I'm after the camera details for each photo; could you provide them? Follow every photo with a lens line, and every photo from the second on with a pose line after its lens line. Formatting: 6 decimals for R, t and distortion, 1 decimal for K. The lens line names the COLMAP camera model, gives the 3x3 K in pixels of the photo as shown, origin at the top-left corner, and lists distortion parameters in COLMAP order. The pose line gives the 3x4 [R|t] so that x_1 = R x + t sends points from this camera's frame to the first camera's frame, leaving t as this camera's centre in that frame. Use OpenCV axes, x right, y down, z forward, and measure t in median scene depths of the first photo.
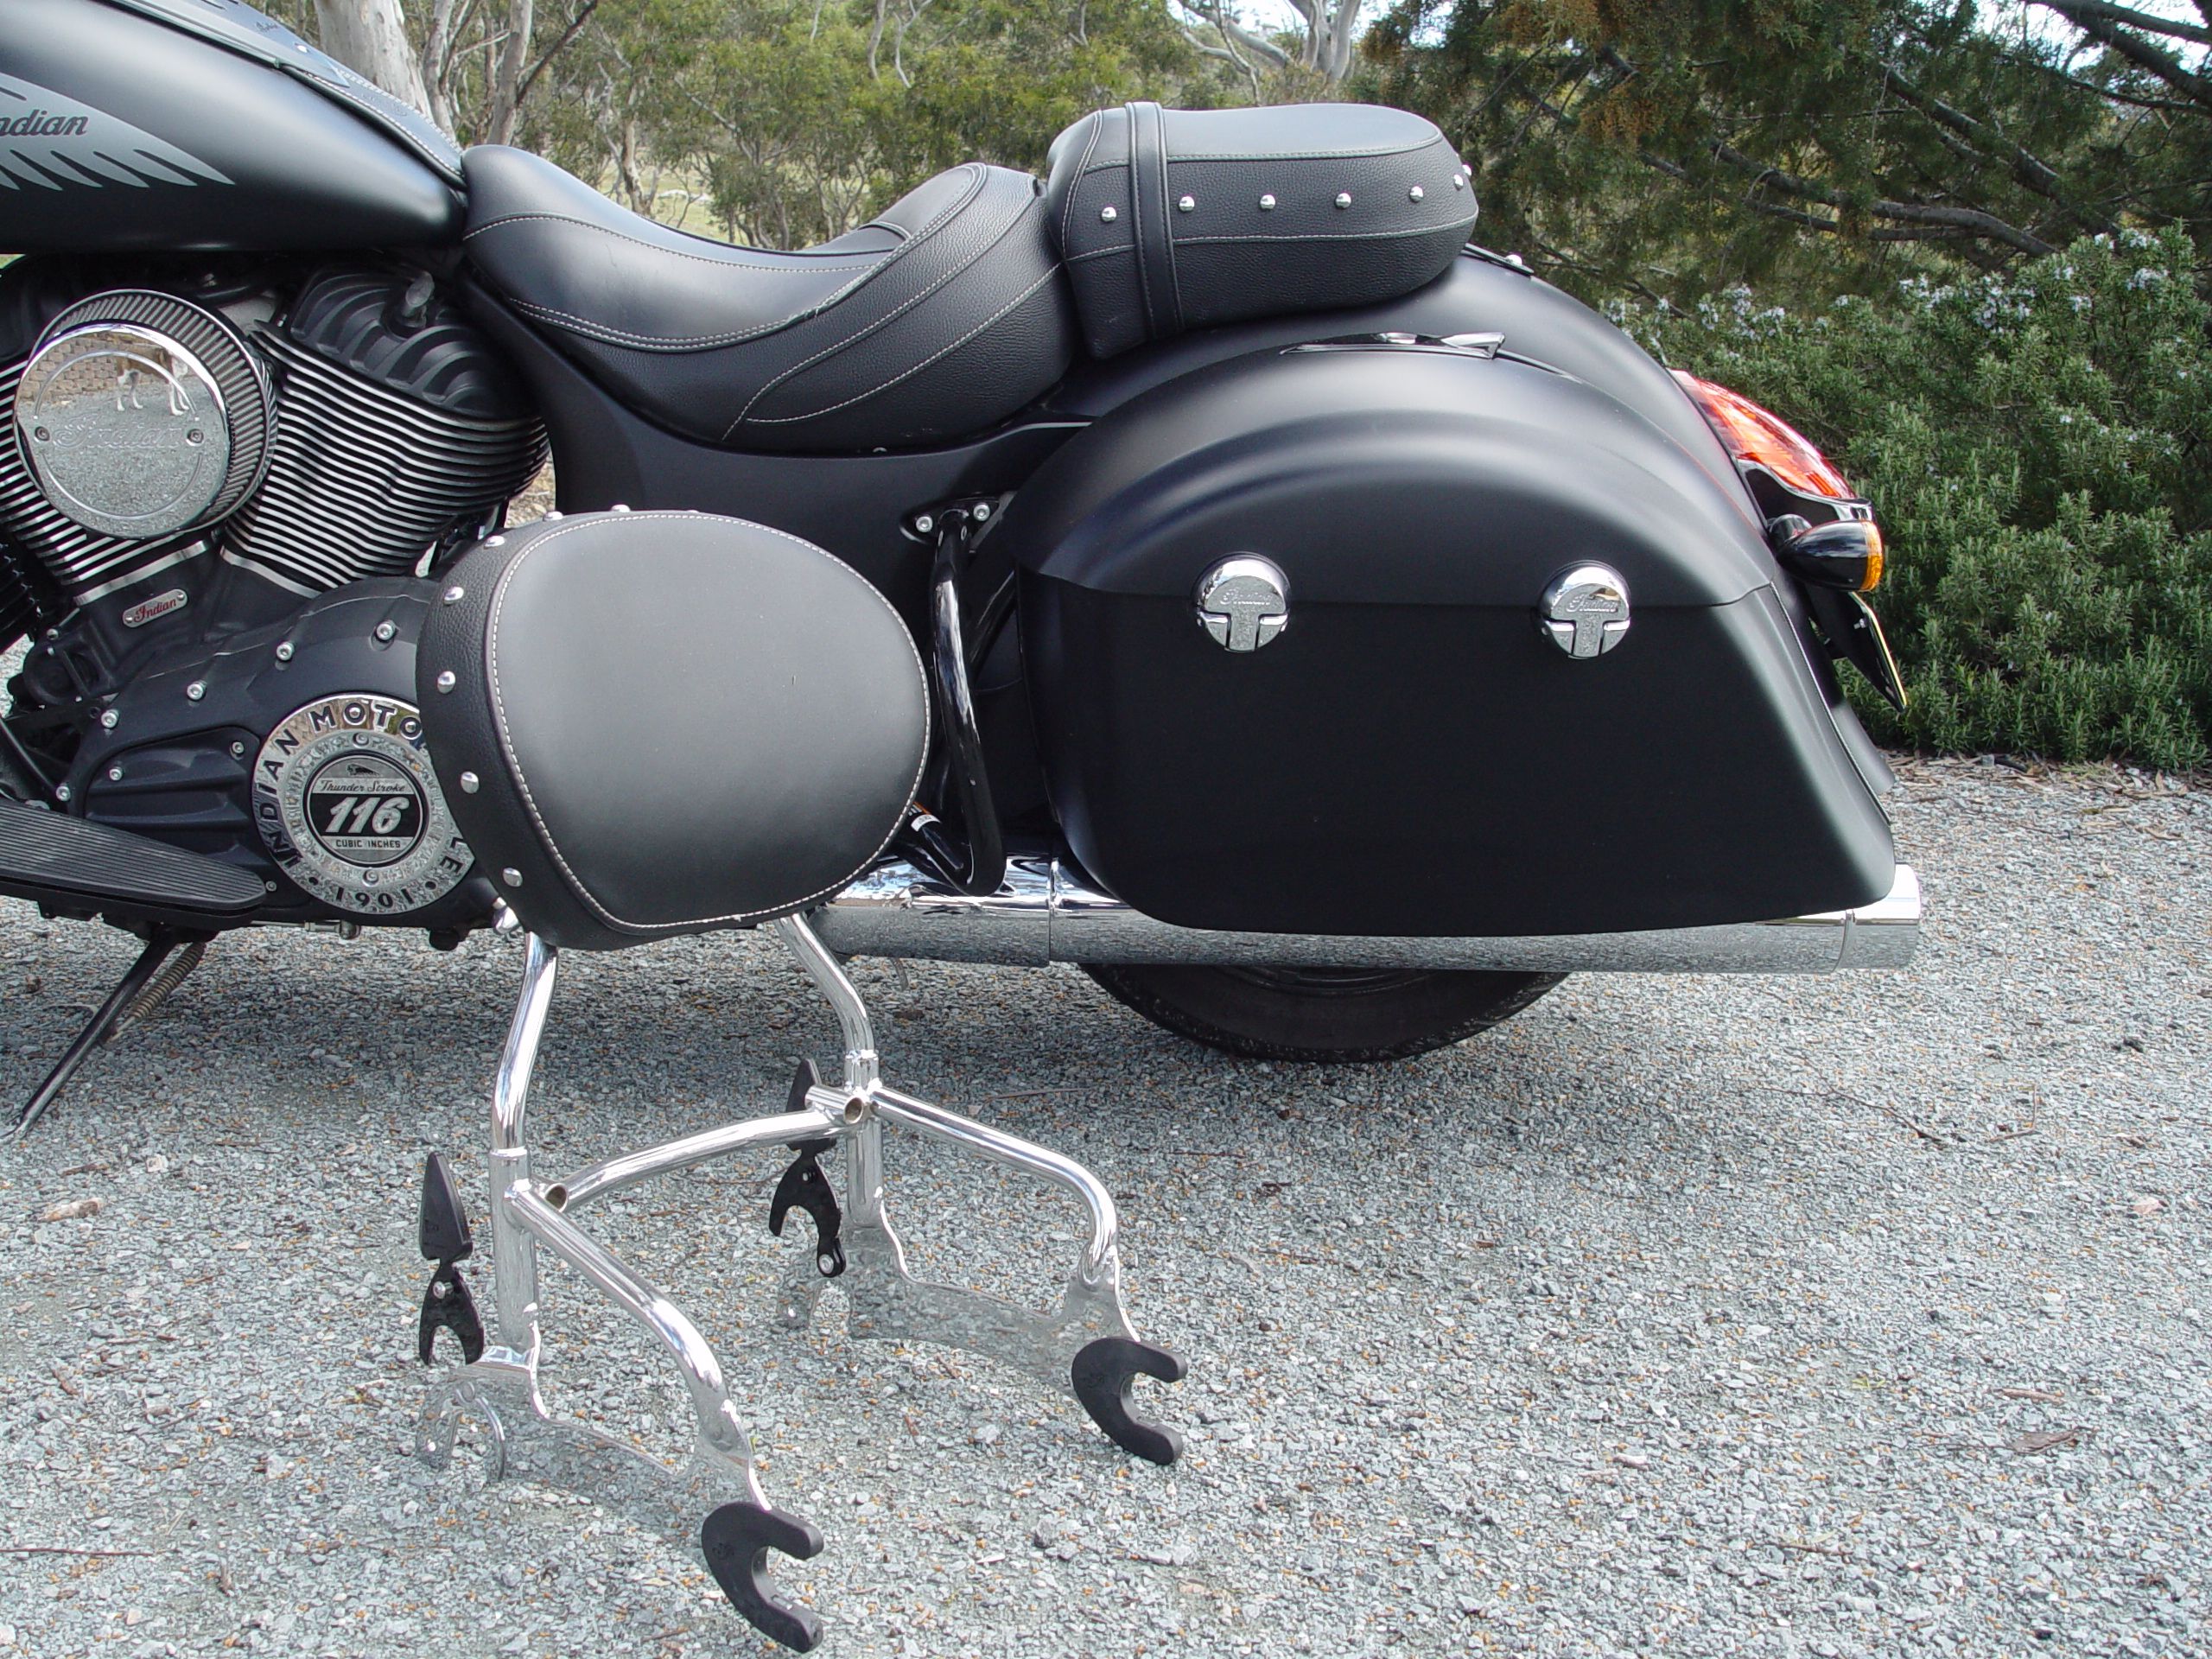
lens RADIAL K [[2523.6, 0, 1069.3], [0, 2523.6, 837.2], [0, 0, 1]] dist [-0.216067, 0.288954]
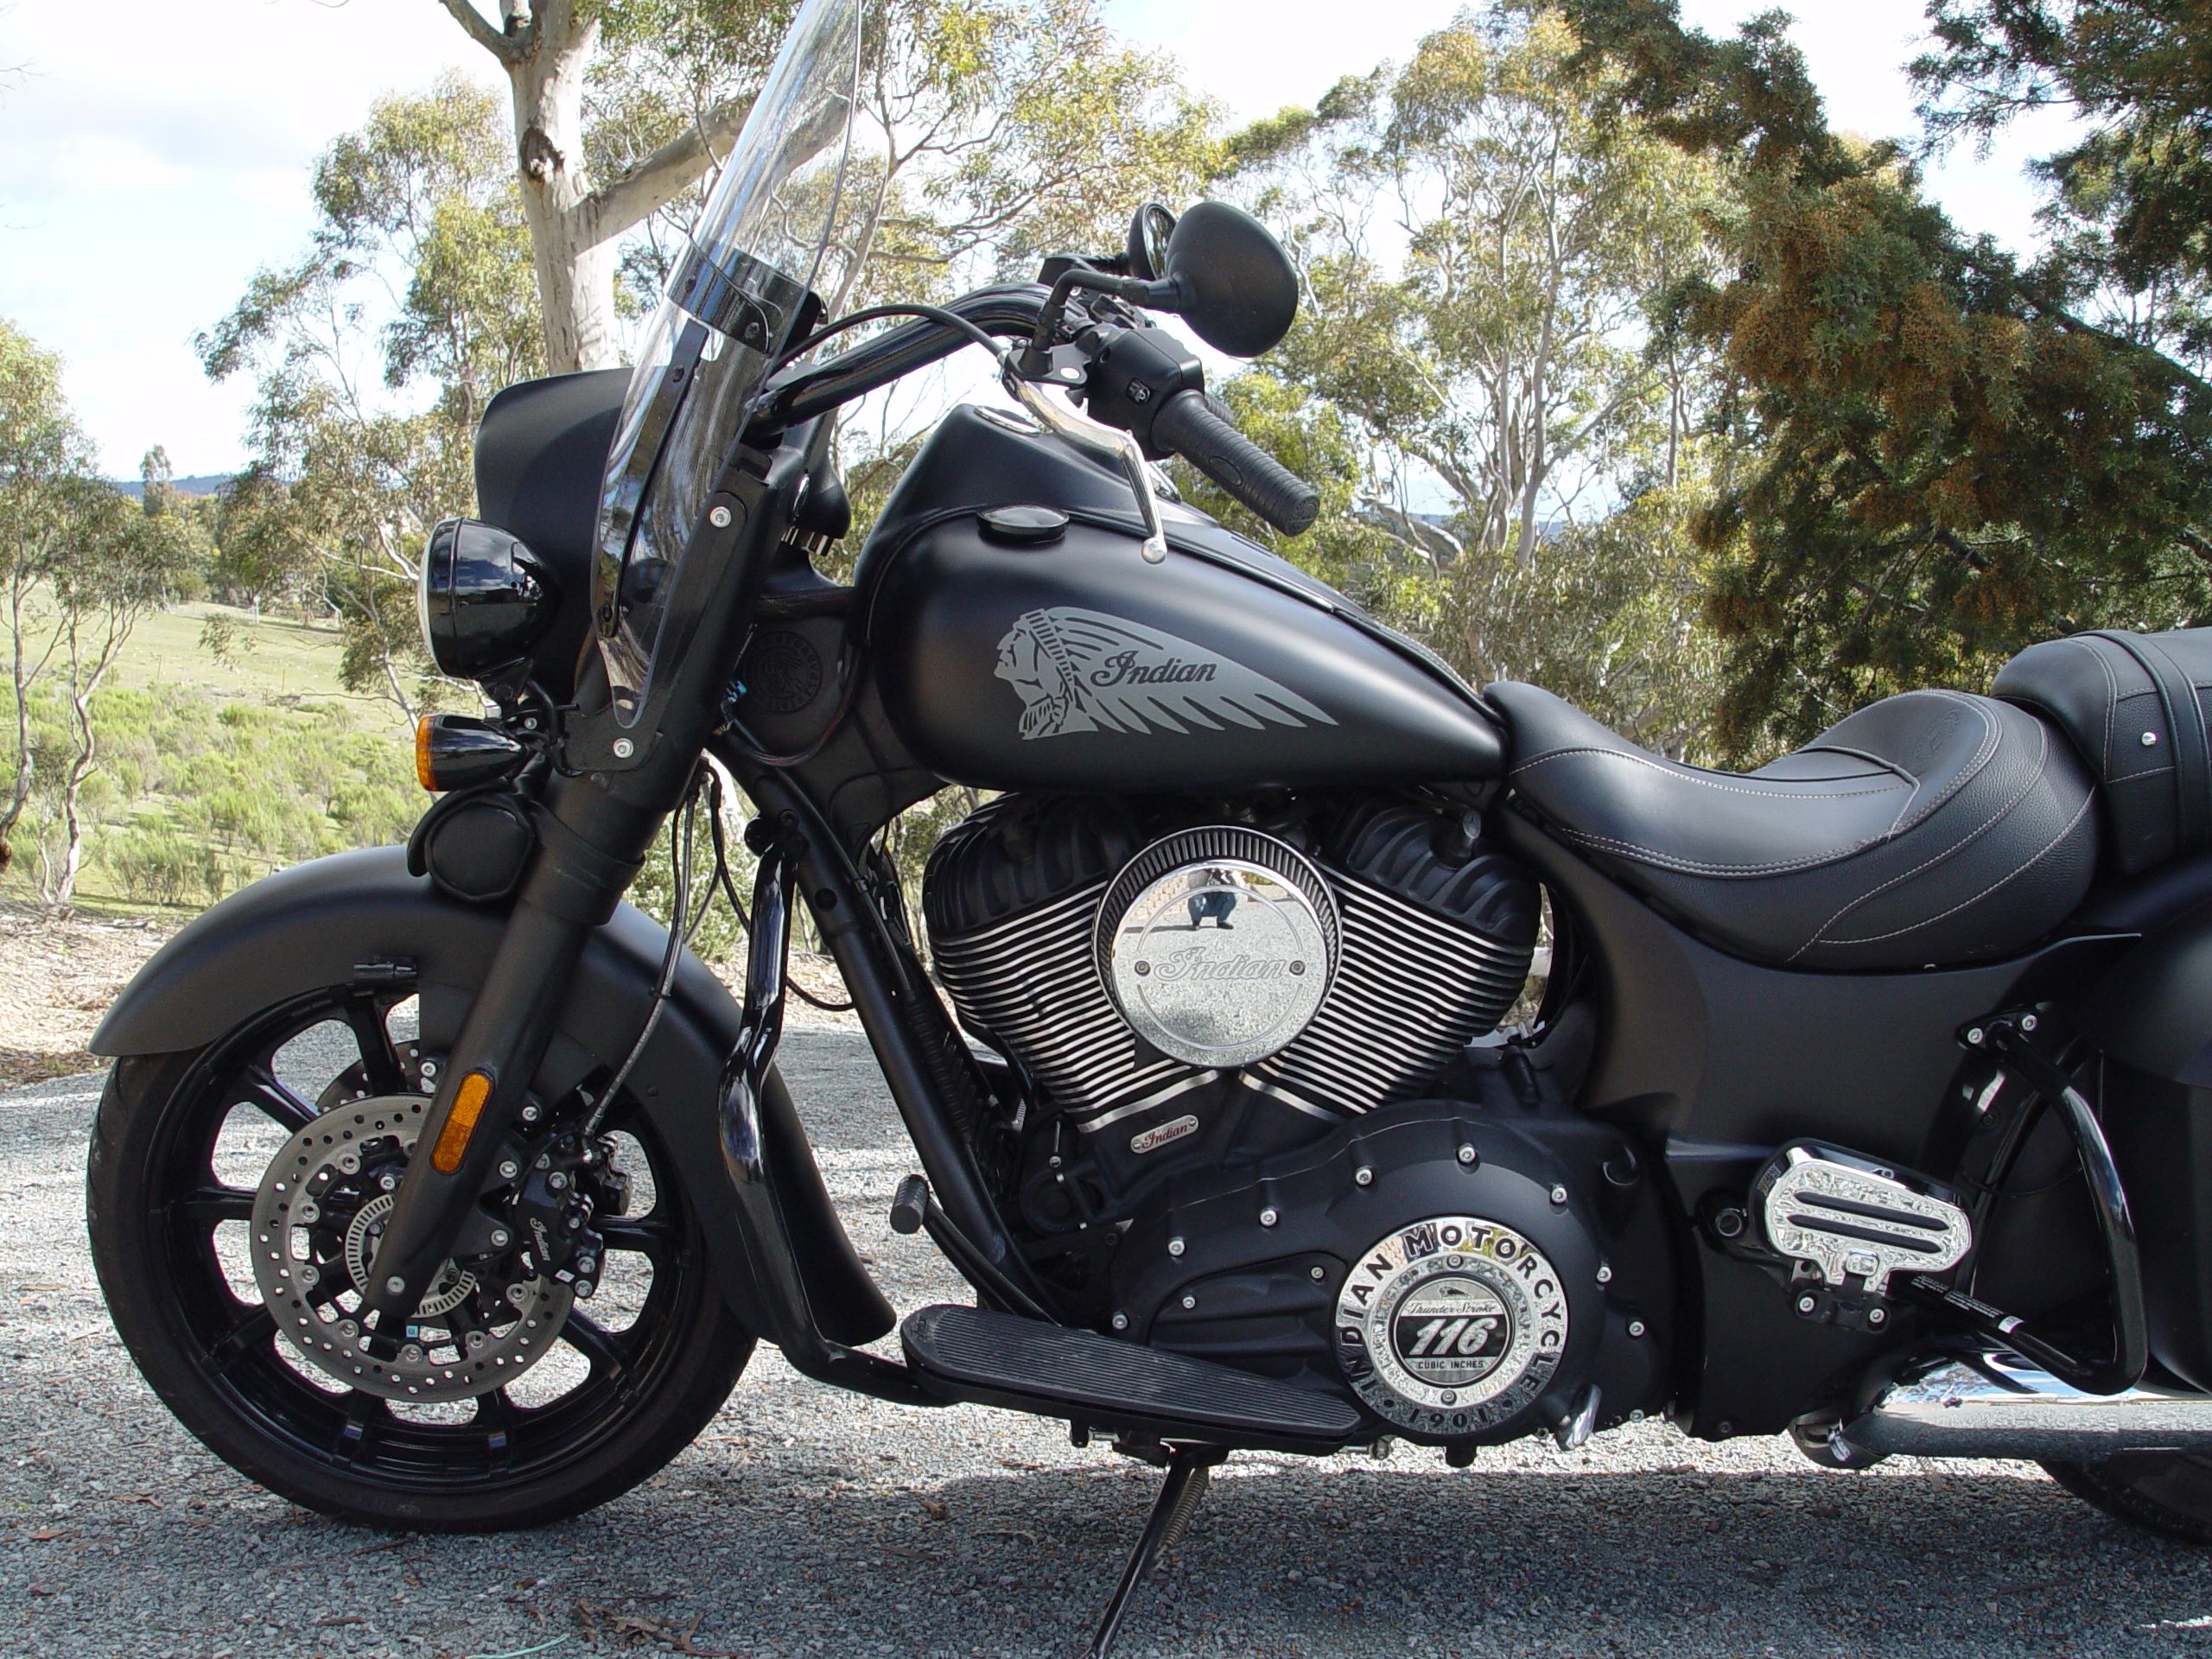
lens RADIAL K [[2523.6, 0, 1069.3], [0, 2523.6, 837.2], [0, 0, 1]] dist [-0.216067, 0.288954]
pose [[0.998533, -0.029683, -0.045281, -0.387256], [0.020633, 0.981829, -0.188641, -0.020393], [0.050058, 0.187430, 0.981002, -0.040190]]
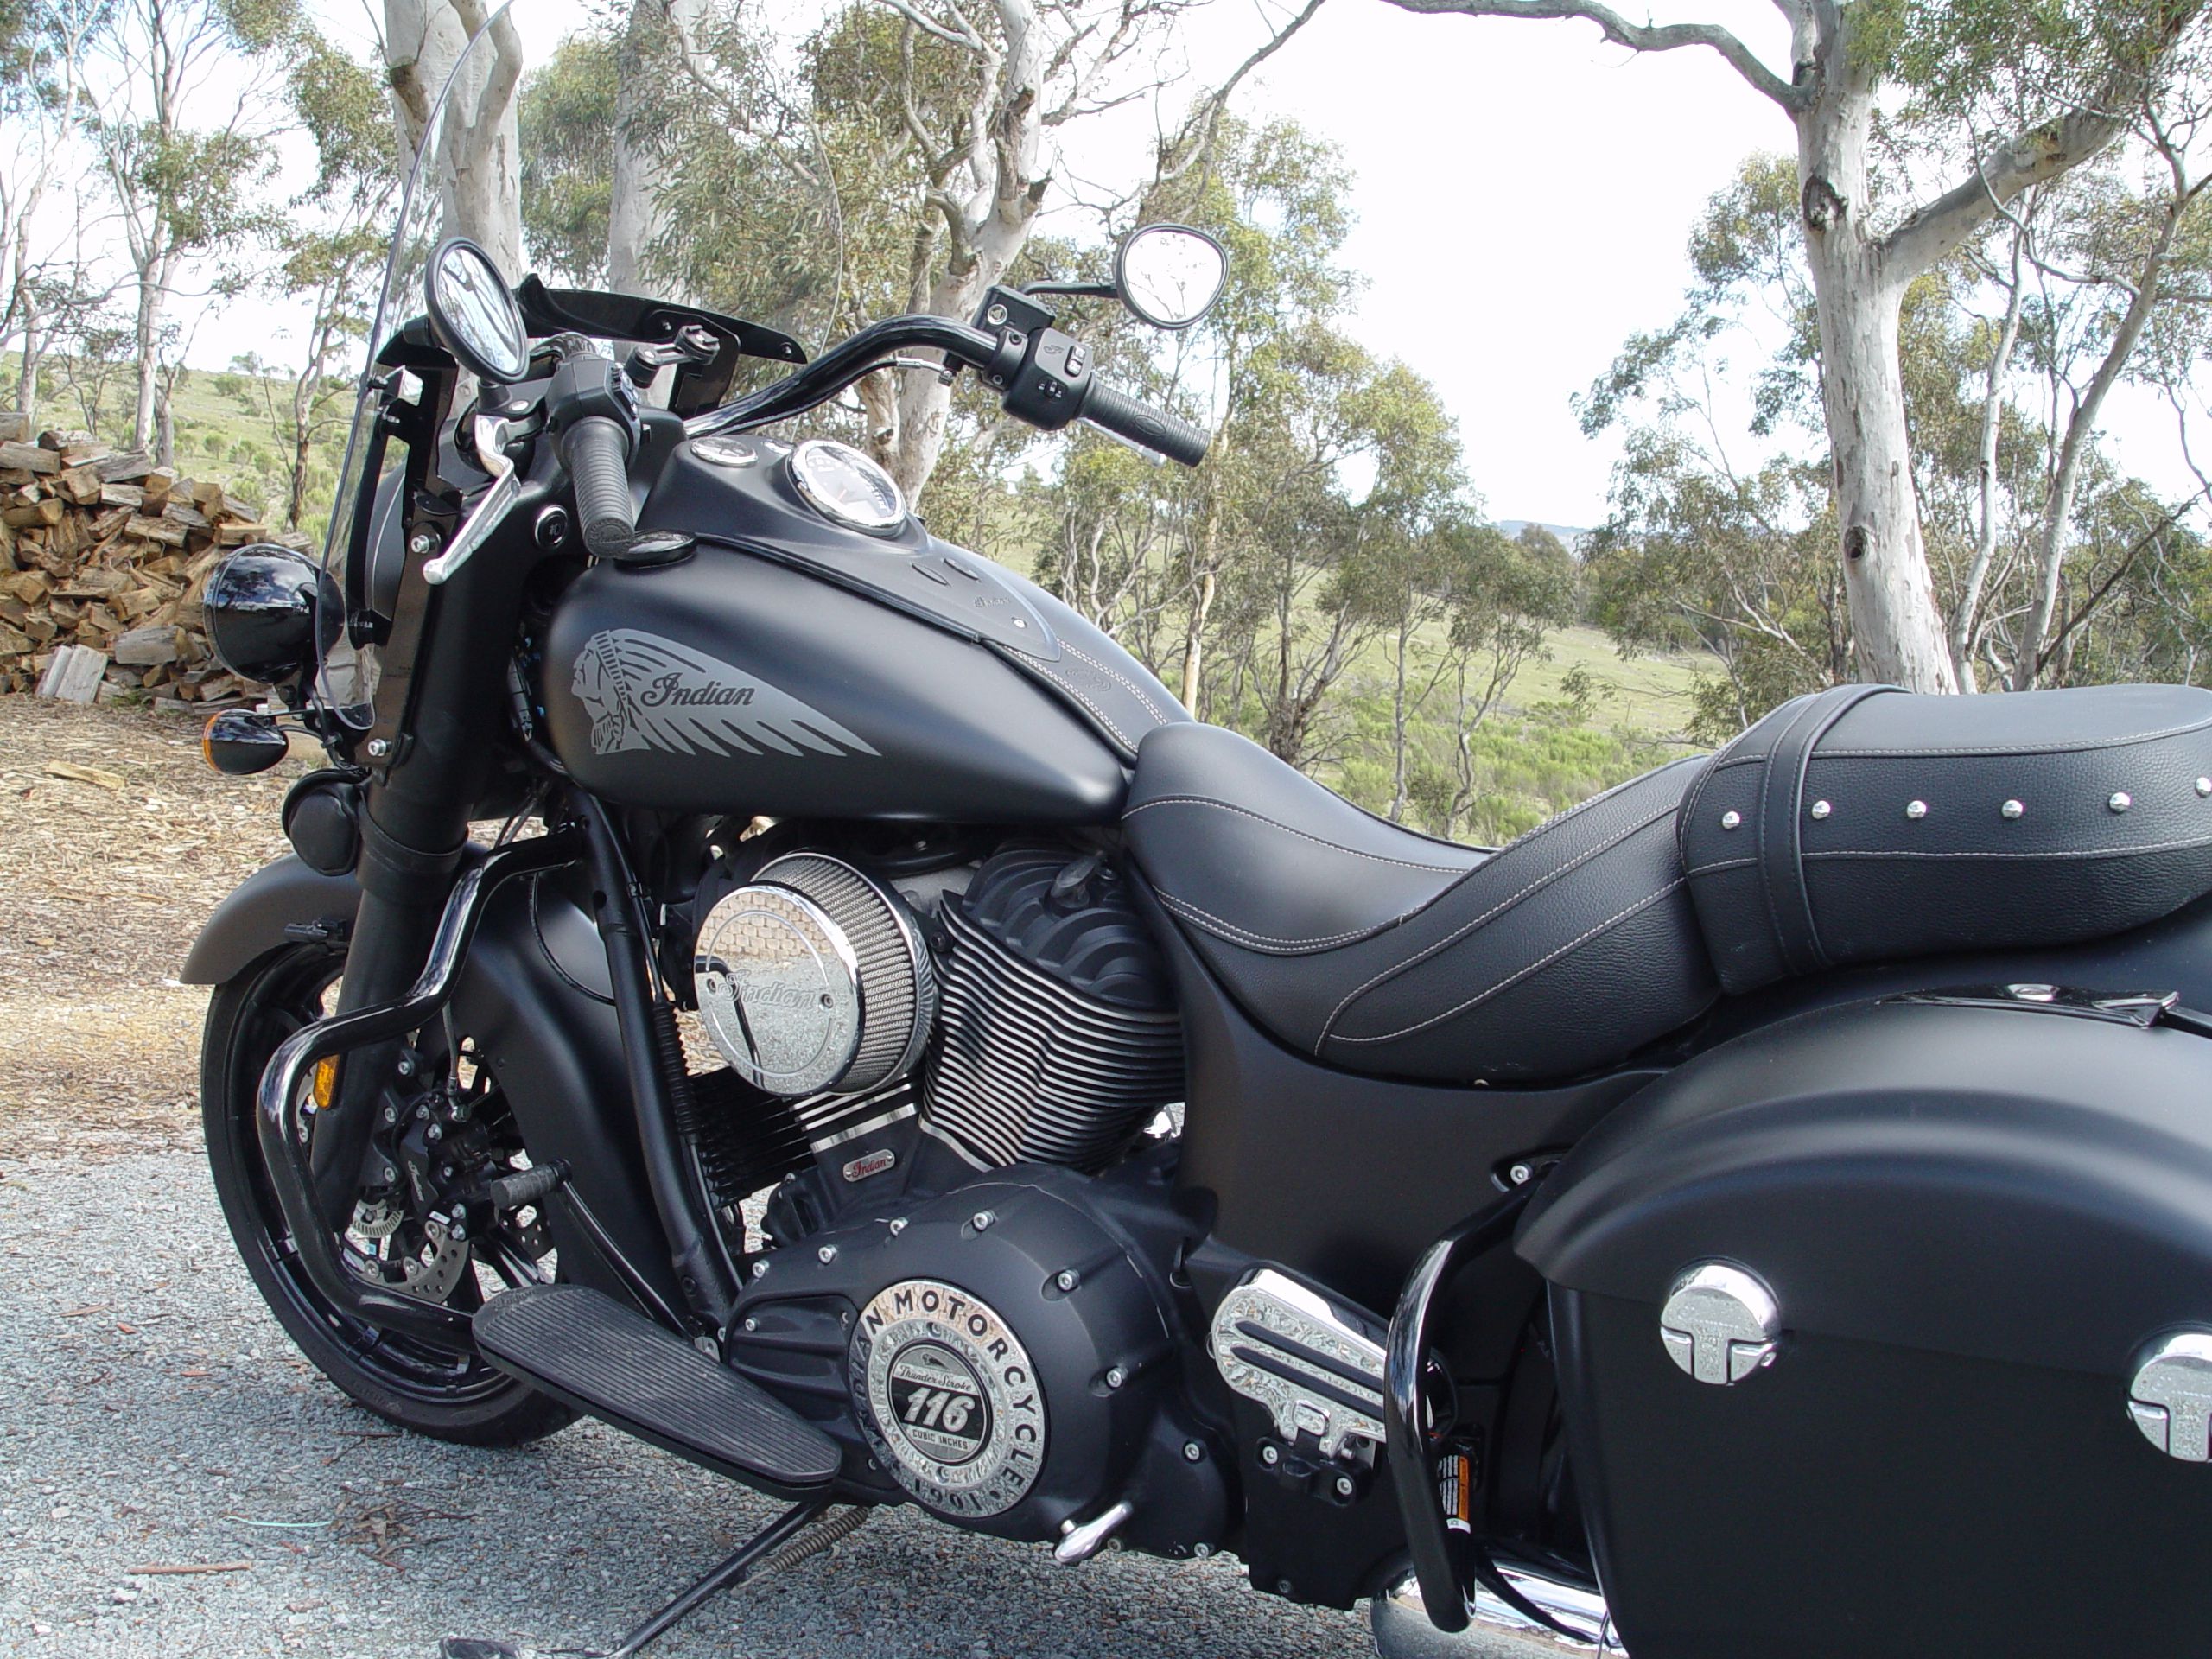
lens RADIAL K [[2523.6, 0, 1069.3], [0, 2523.6, 837.2], [0, 0, 1]] dist [-0.216067, 0.288954]
pose [[0.807863, 0.032236, -0.588488, 0.313384], [-0.161217, 0.972507, -0.168043, -0.069476], [0.566892, 0.230630, 0.790850, 0.222436]]
